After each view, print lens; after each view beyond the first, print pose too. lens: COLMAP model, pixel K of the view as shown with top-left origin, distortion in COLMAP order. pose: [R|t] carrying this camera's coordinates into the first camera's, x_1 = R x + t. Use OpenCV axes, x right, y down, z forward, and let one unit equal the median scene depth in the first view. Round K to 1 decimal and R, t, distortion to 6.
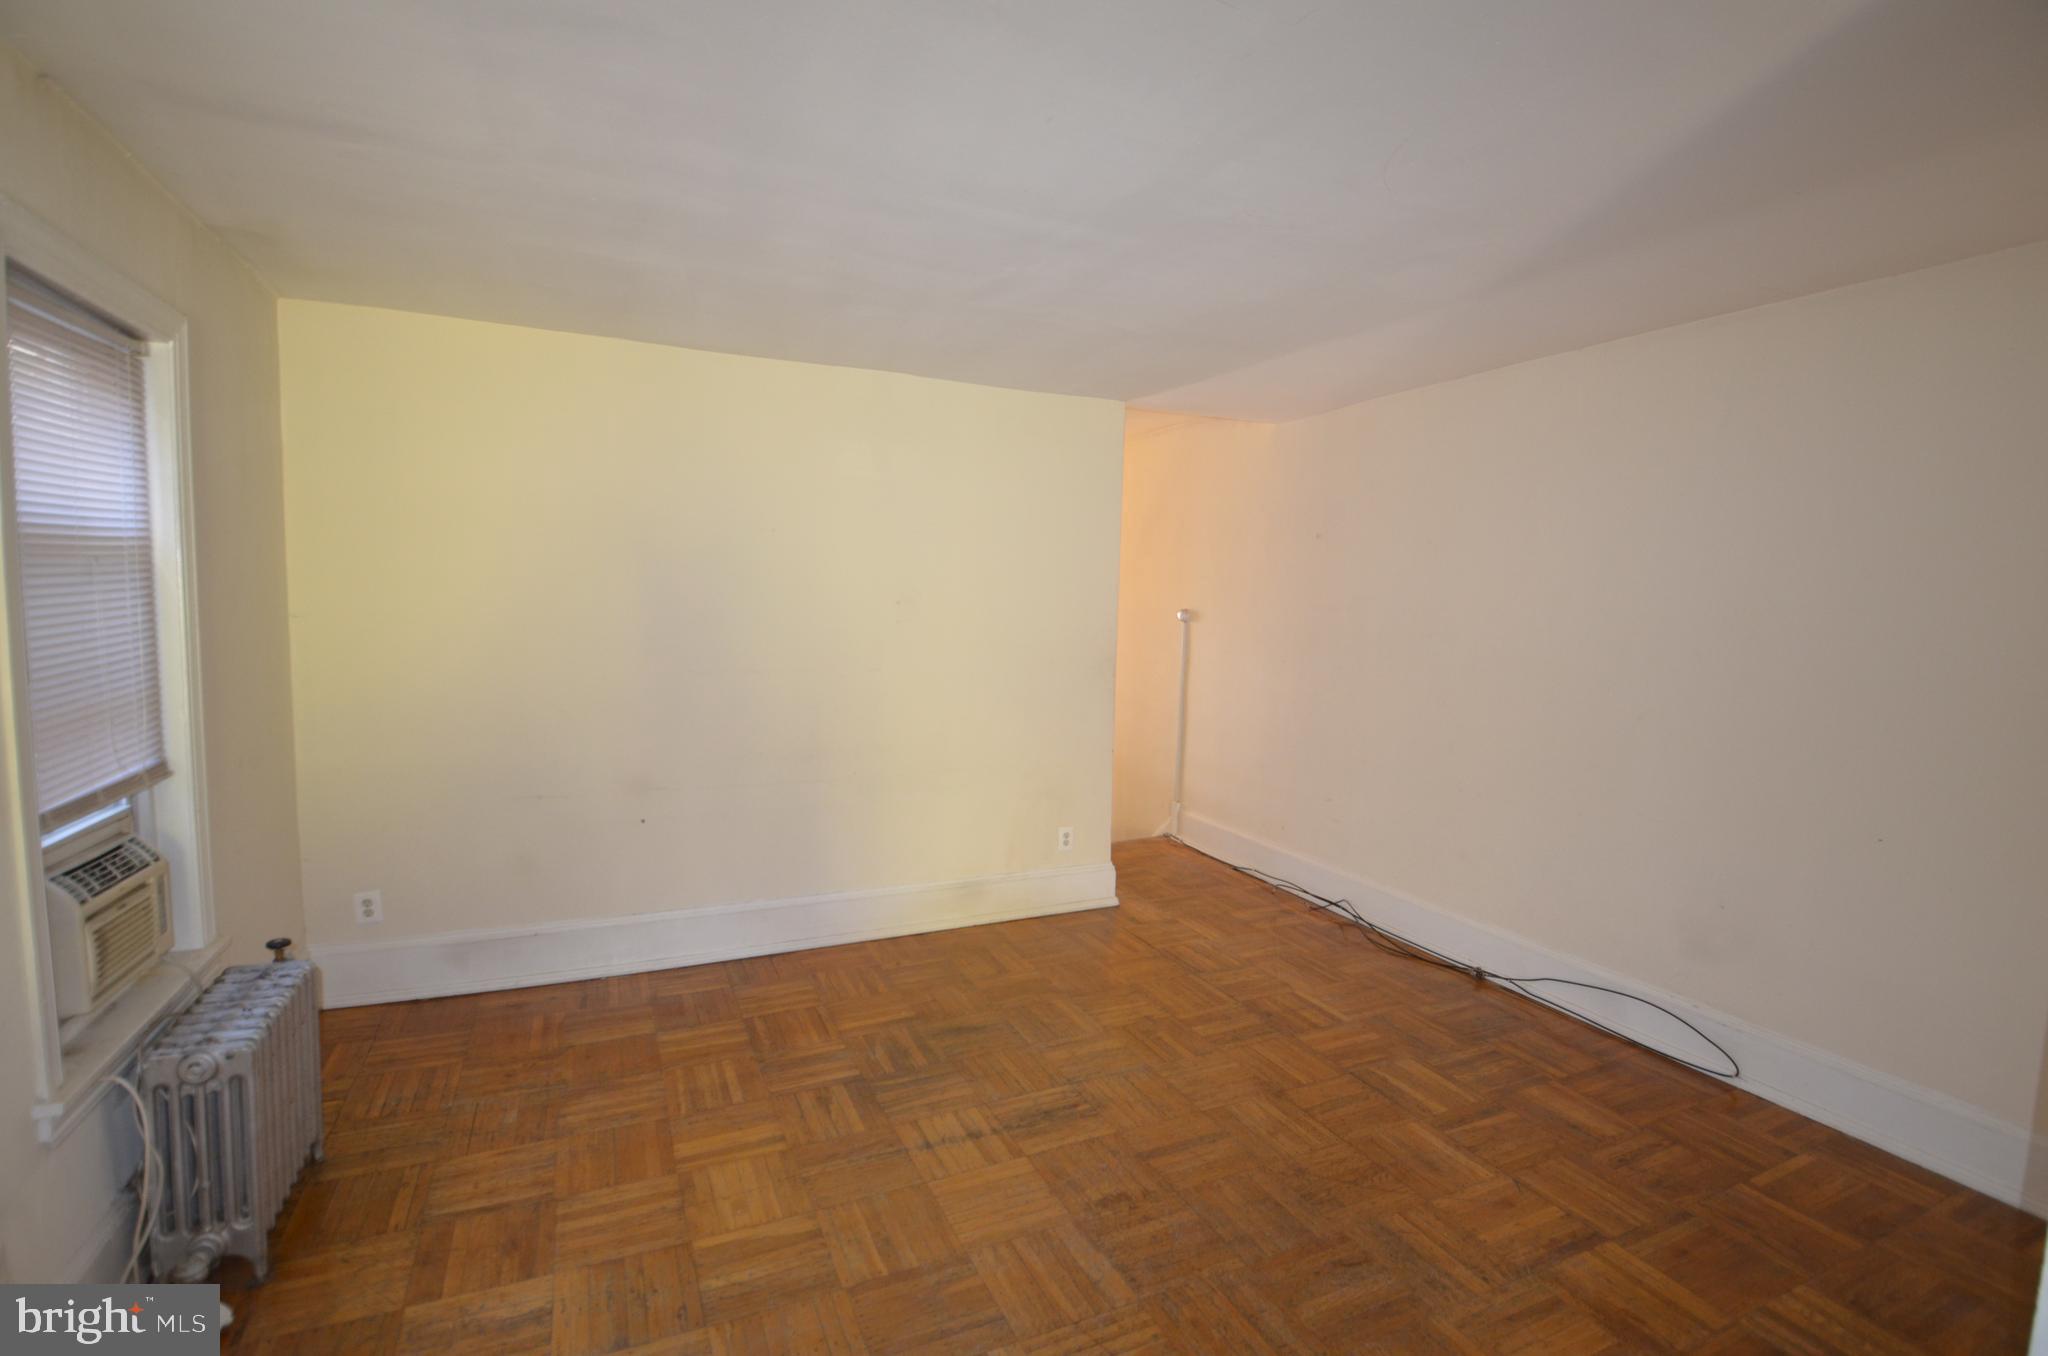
lens RADIAL K [[935.5, 0, 1017.5], [0, 935.5, 677.0], [0, 0, 1]] dist [-0.003413, -0.011651]
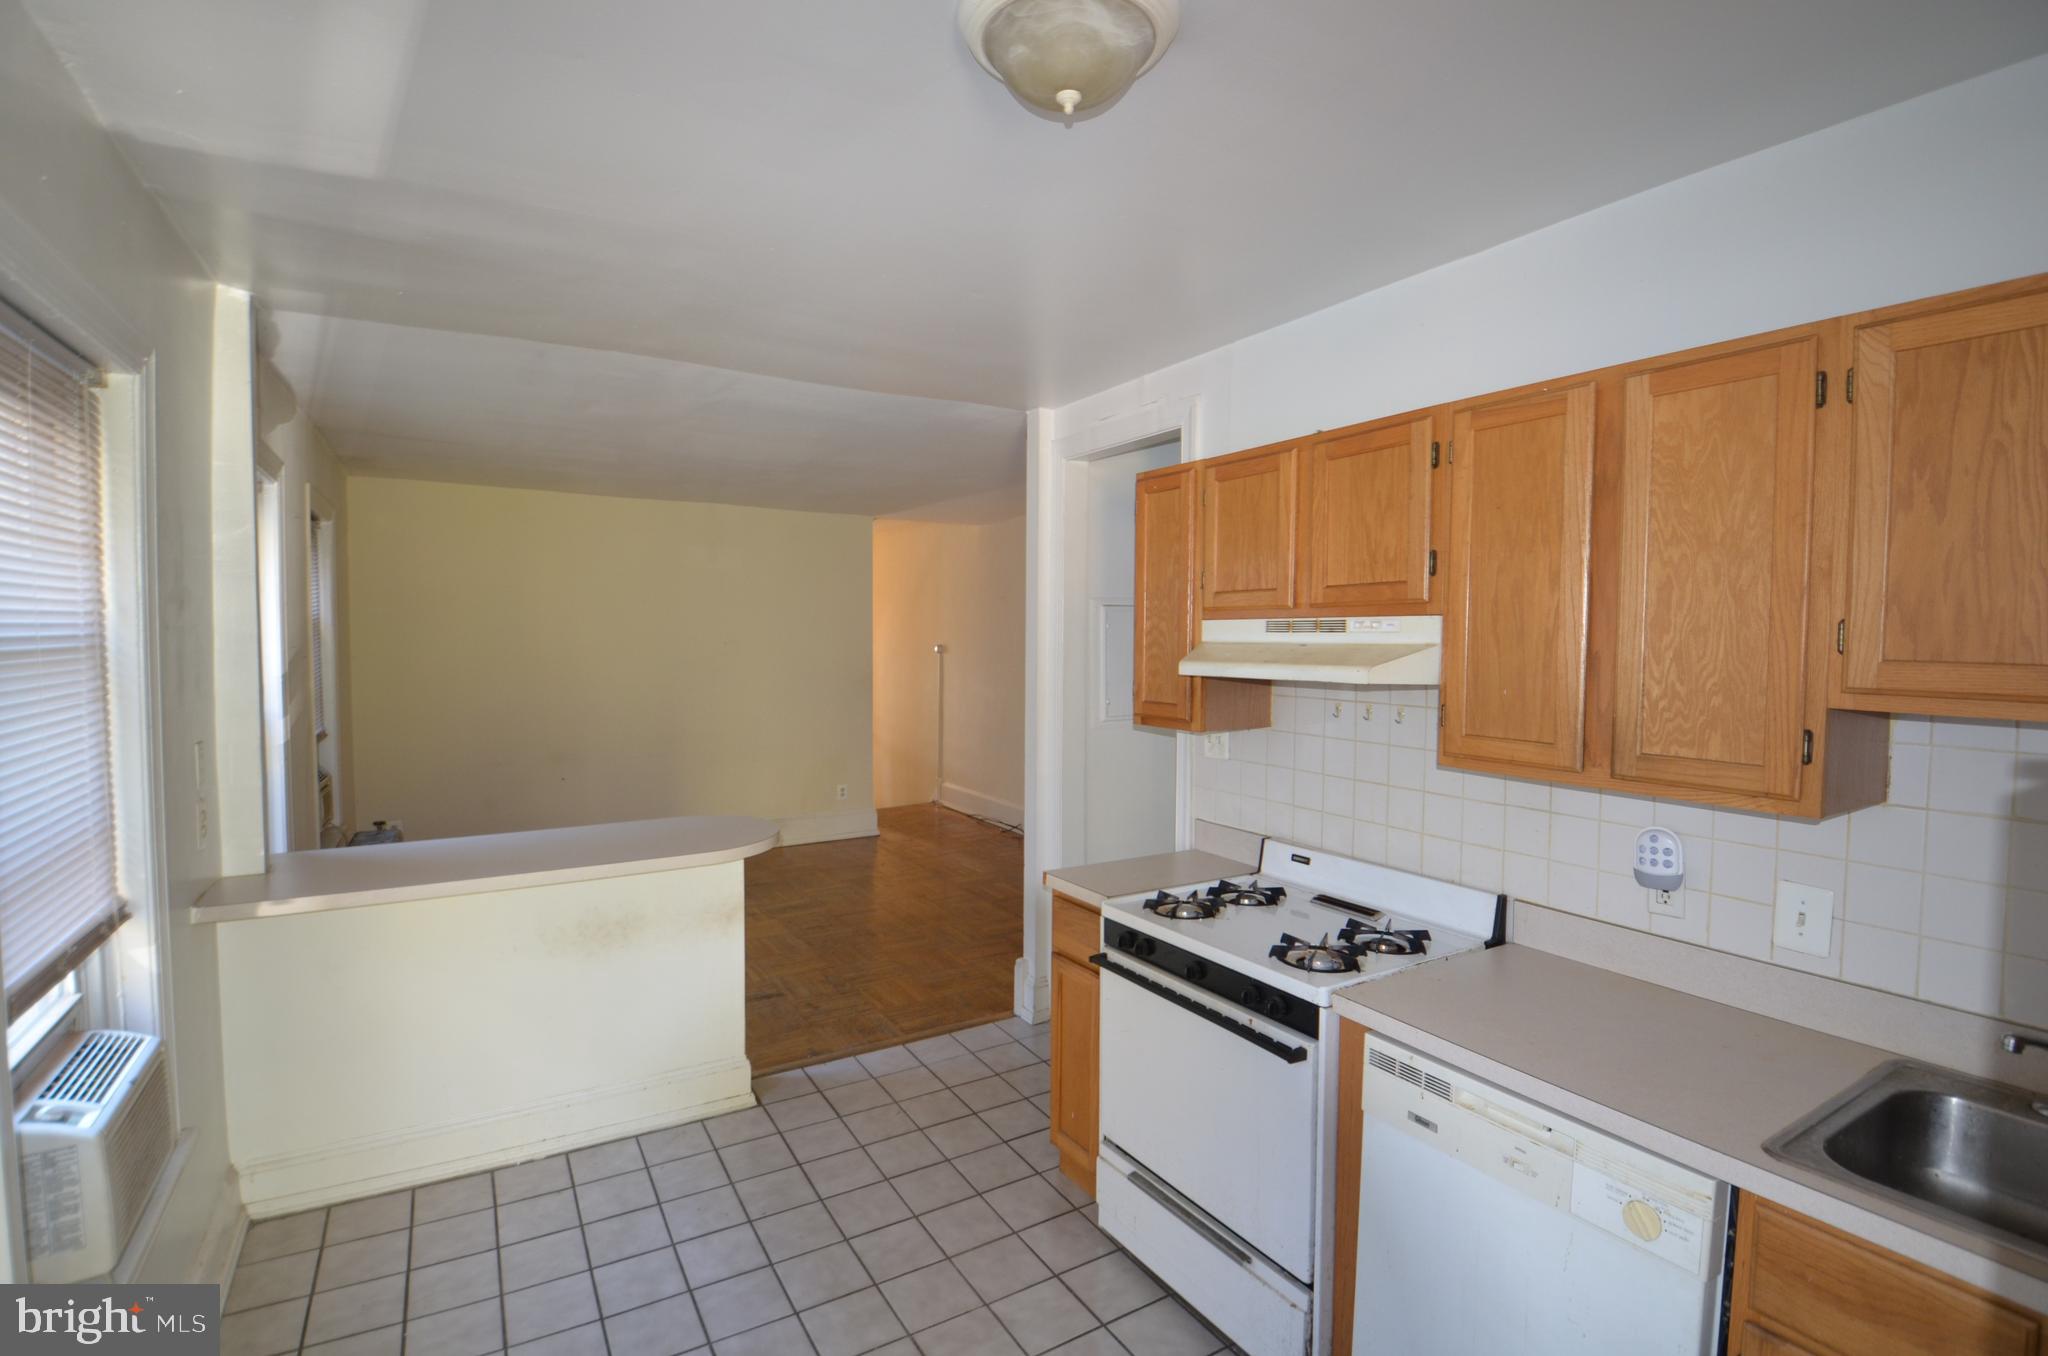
lens RADIAL K [[935.5, 0, 1026.2], [0, 935.5, 675.5], [0, 0, 1]] dist [-0.003413, -0.011651]
pose [[0.992507, -0.022678, 0.120064, 0.177369], [0.027904, 0.998727, -0.042030, 0.053621], [-0.118958, 0.045066, 0.991876, -0.609540]]
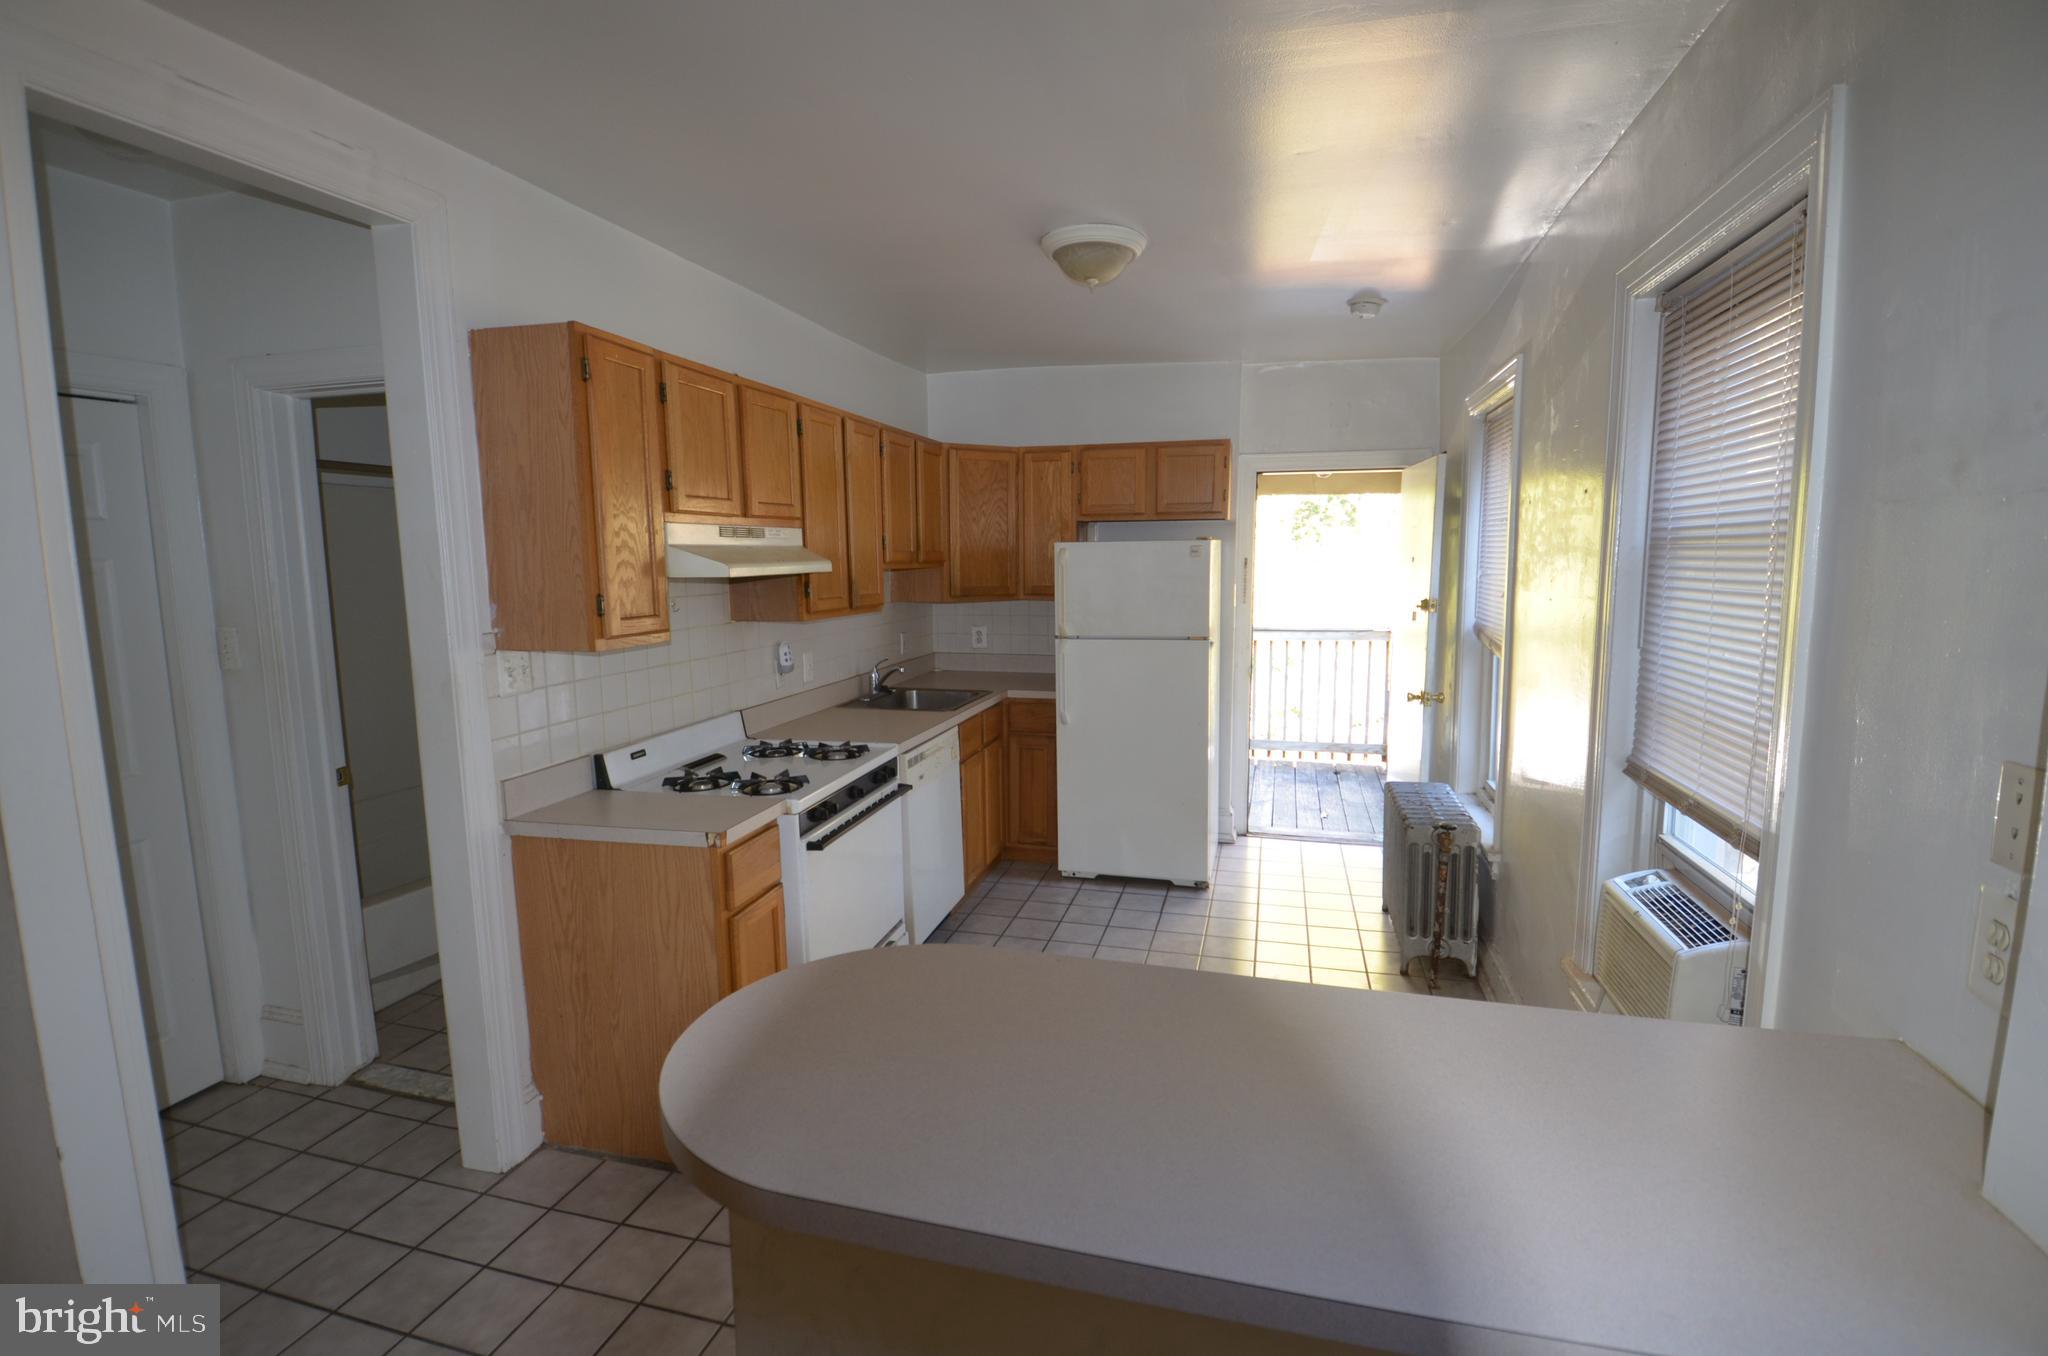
lens RADIAL K [[935.5, 0, 1010.6], [0, 935.5, 684.9], [0, 0, 1]] dist [-0.003413, -0.011651]
pose [[-0.766678, -0.103184, 0.633685, -0.582079], [0.049538, 0.974551, 0.218622, -0.109808], [-0.640117, 0.199004, -0.742056, 1.321939]]
